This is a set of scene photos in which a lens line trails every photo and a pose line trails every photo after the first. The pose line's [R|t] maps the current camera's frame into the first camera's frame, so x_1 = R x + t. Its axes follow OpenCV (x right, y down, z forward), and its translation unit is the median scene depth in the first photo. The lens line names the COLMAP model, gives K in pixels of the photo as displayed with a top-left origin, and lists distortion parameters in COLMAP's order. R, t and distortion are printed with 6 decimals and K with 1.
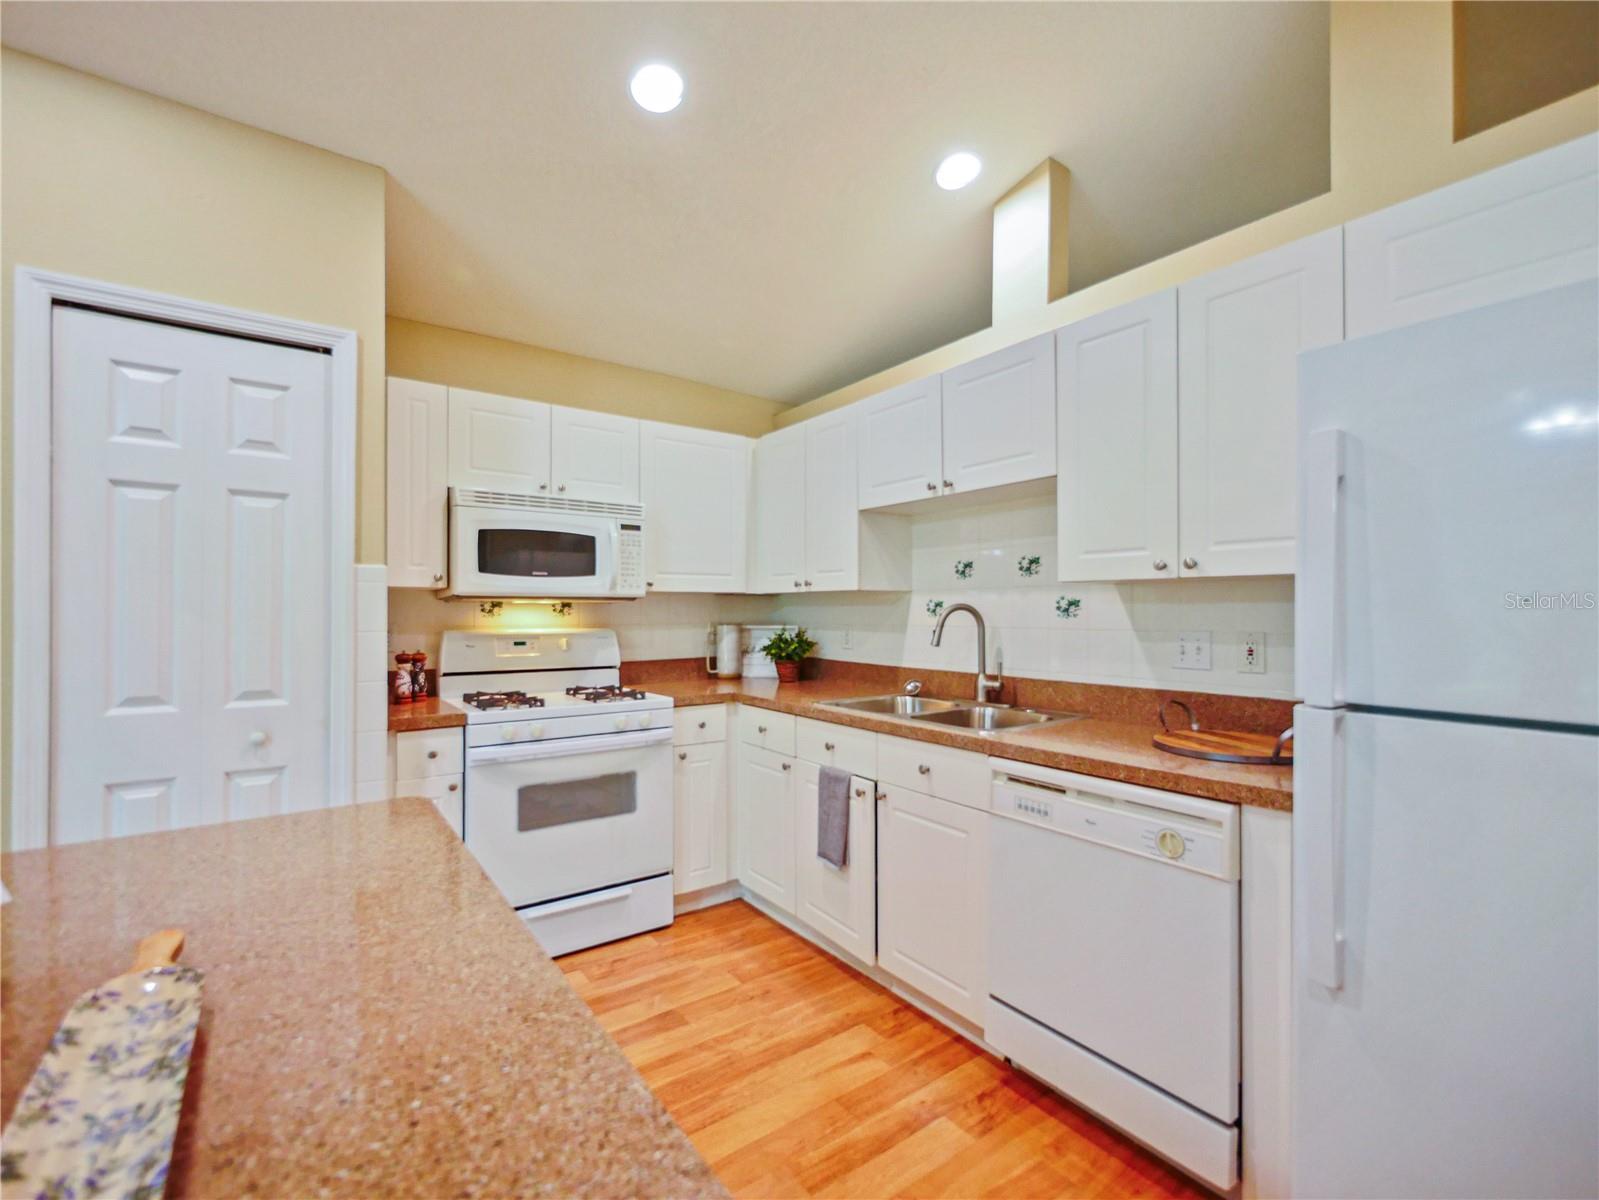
lens RADIAL K [[696.0, 0, 799.4], [0, 696.0, 608.4], [0, 0, 1]] dist [-0.001382, -0.000011]
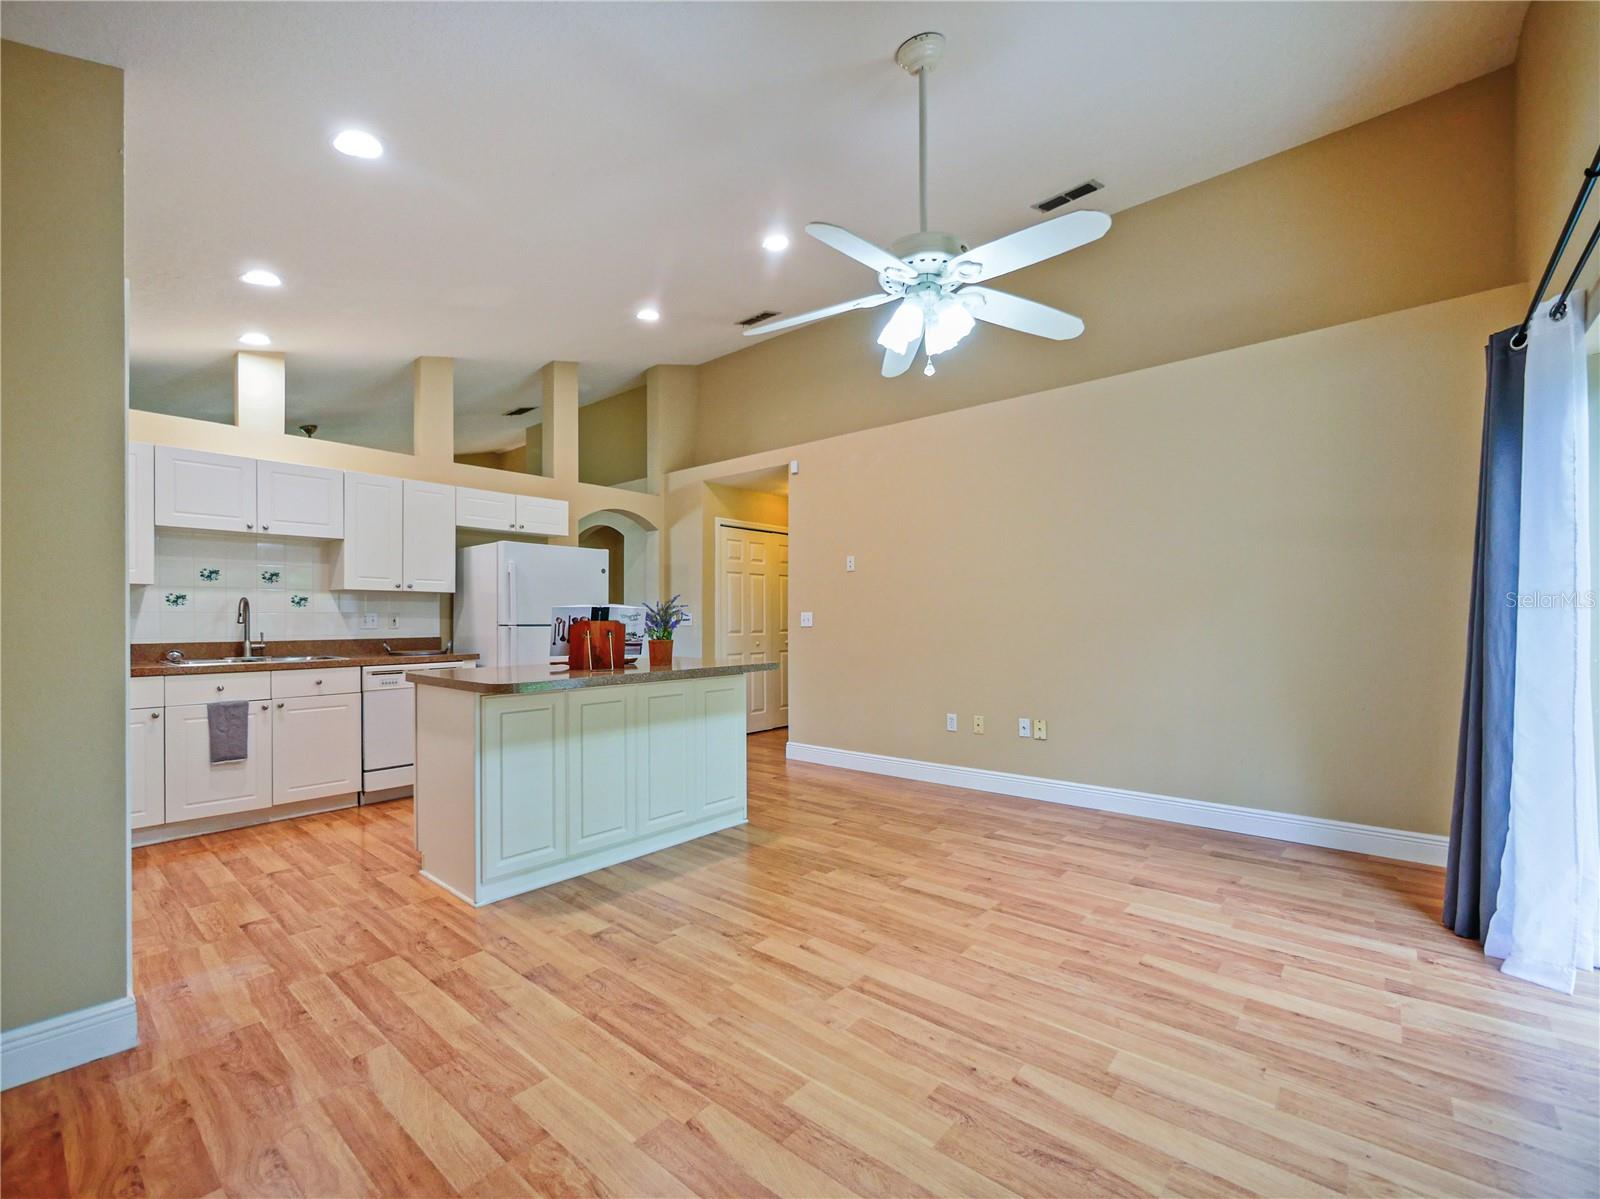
lens RADIAL K [[705.7, 0, 776.8], [0, 705.7, 606.3], [0, 0, 1]] dist [-0.002141, 0.000338]
pose [[-0.221302, 0.025669, 0.974867, -1.605508], [0.003016, 0.999667, -0.025638, 0.058879], [-0.975201, -0.002733, -0.221306, 0.148490]]
